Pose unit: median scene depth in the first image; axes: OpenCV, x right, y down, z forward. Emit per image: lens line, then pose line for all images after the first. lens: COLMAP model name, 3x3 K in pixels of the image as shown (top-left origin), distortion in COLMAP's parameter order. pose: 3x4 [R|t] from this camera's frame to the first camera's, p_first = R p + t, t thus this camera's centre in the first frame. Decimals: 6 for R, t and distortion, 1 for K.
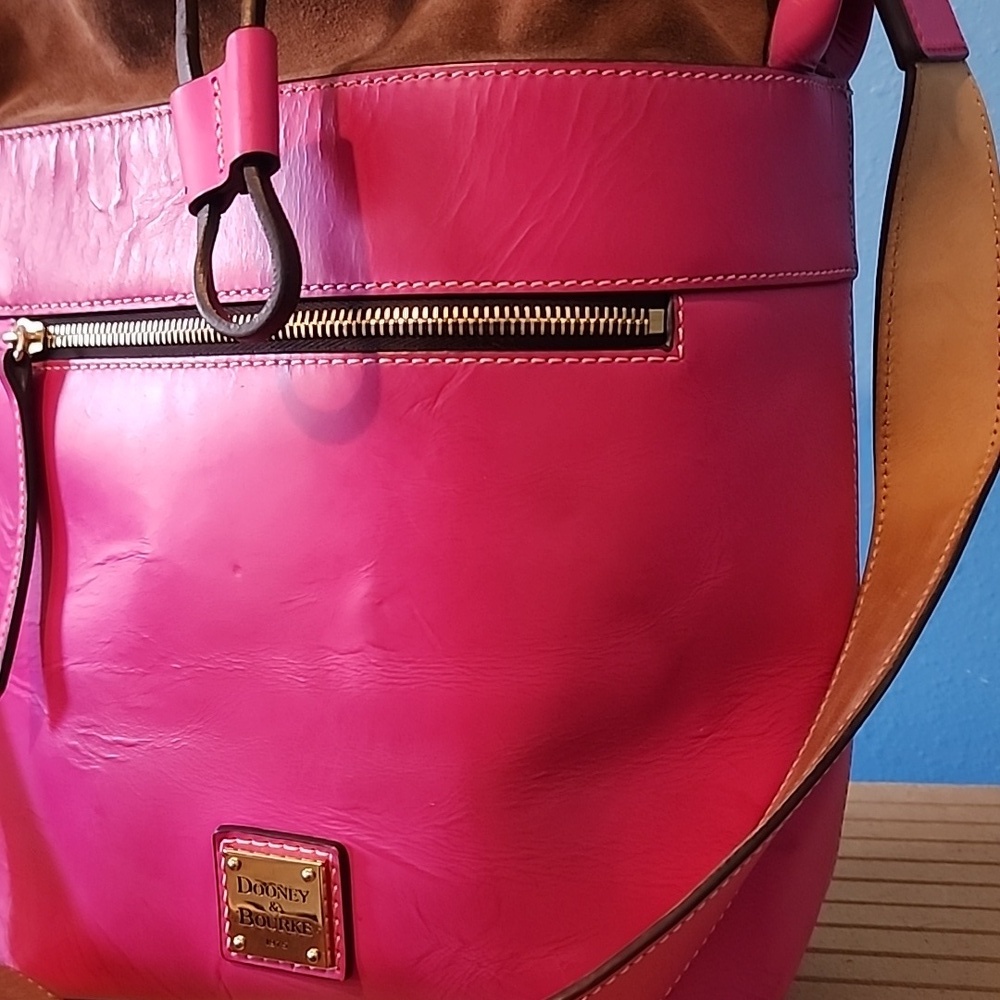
lens RADIAL K [[1452.0, 0, 503.5], [0, 1452.0, 497.8], [0, 0, 1]] dist [0.082909, 0.000000]
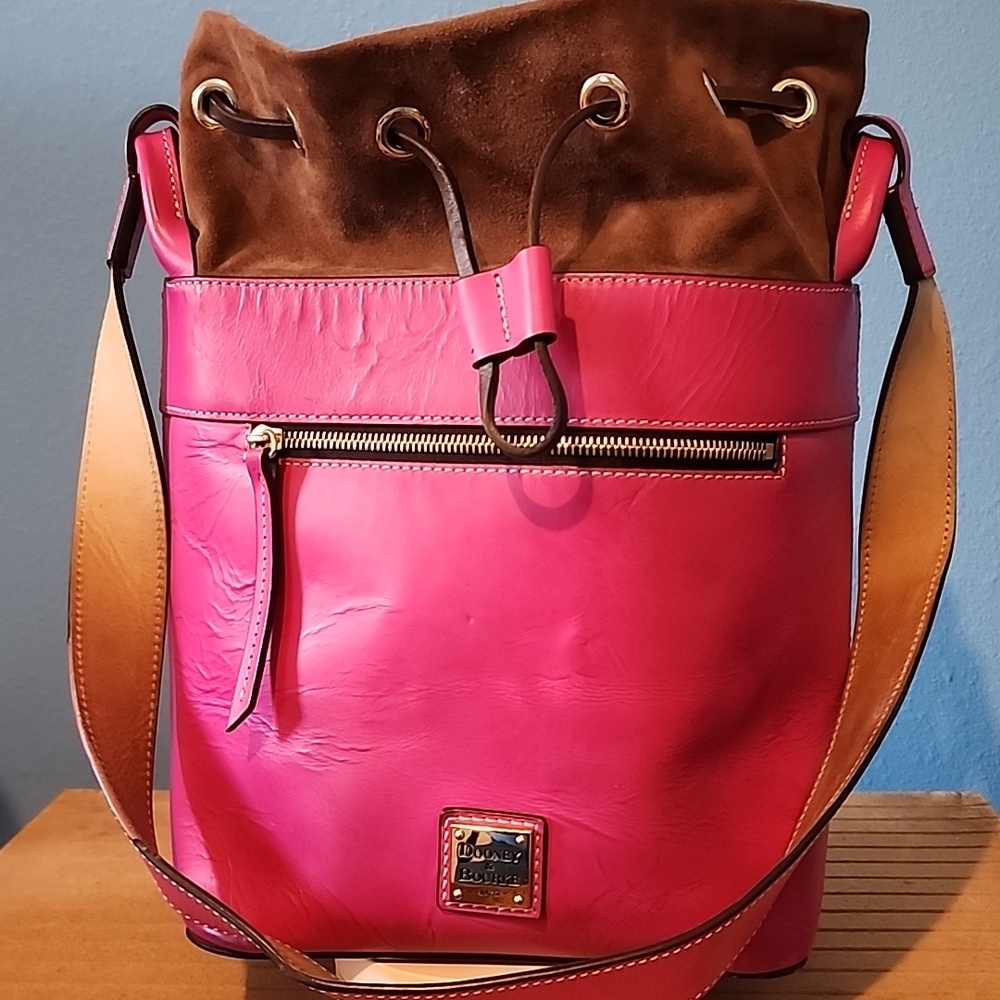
lens RADIAL K [[1452.0, 0, 517.4], [0, 1452.0, 502.6], [0, 0, 1]] dist [0.082909, 0.000000]
pose [[0.973400, 0.028117, 0.227382, -0.459178], [-0.020537, 0.999154, -0.035635, -0.012545], [-0.228191, 0.030017, 0.973153, -0.353274]]
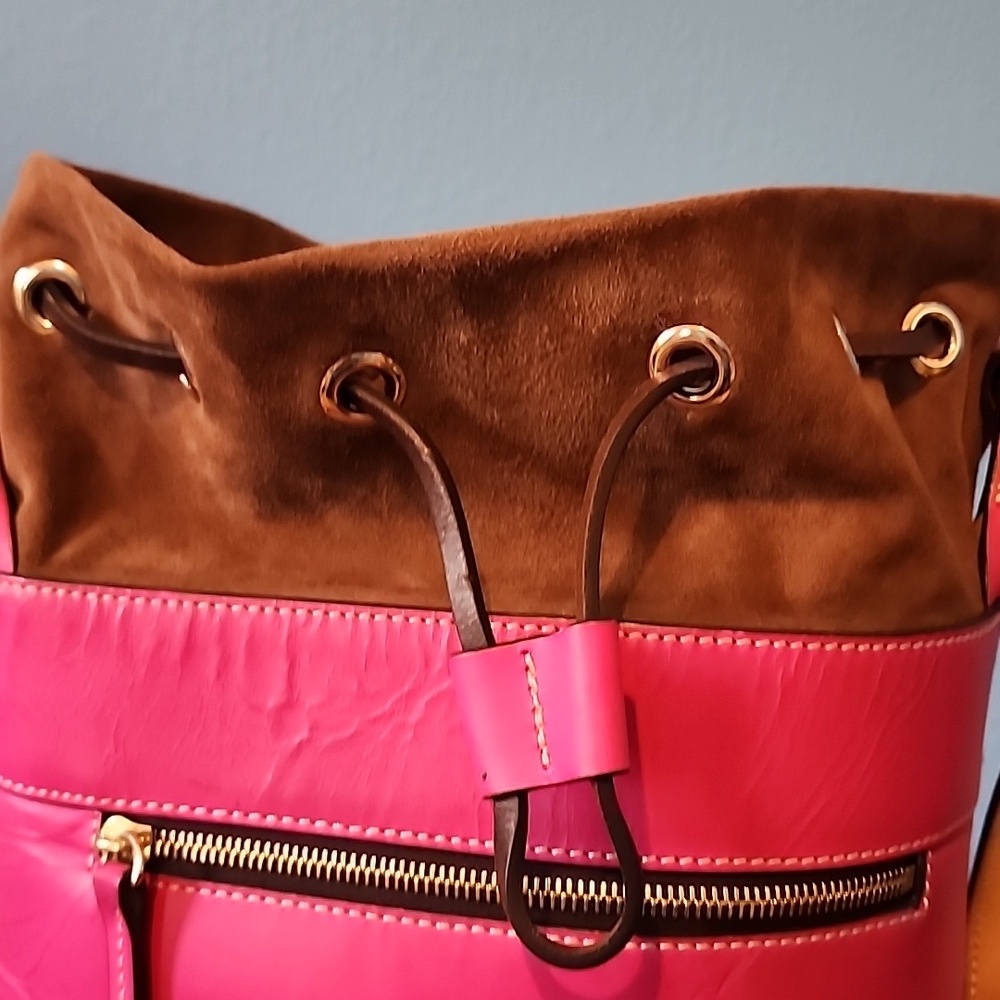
lens RADIAL K [[1452.0, 0, 526.0], [0, 1452.0, 495.4], [0, 0, 1]] dist [0.082909, 0.000000]
pose [[0.937587, 0.040702, 0.345360, -0.466682], [-0.031790, 0.999000, -0.031432, -0.327030], [-0.346294, 0.018491, 0.937944, 0.165760]]
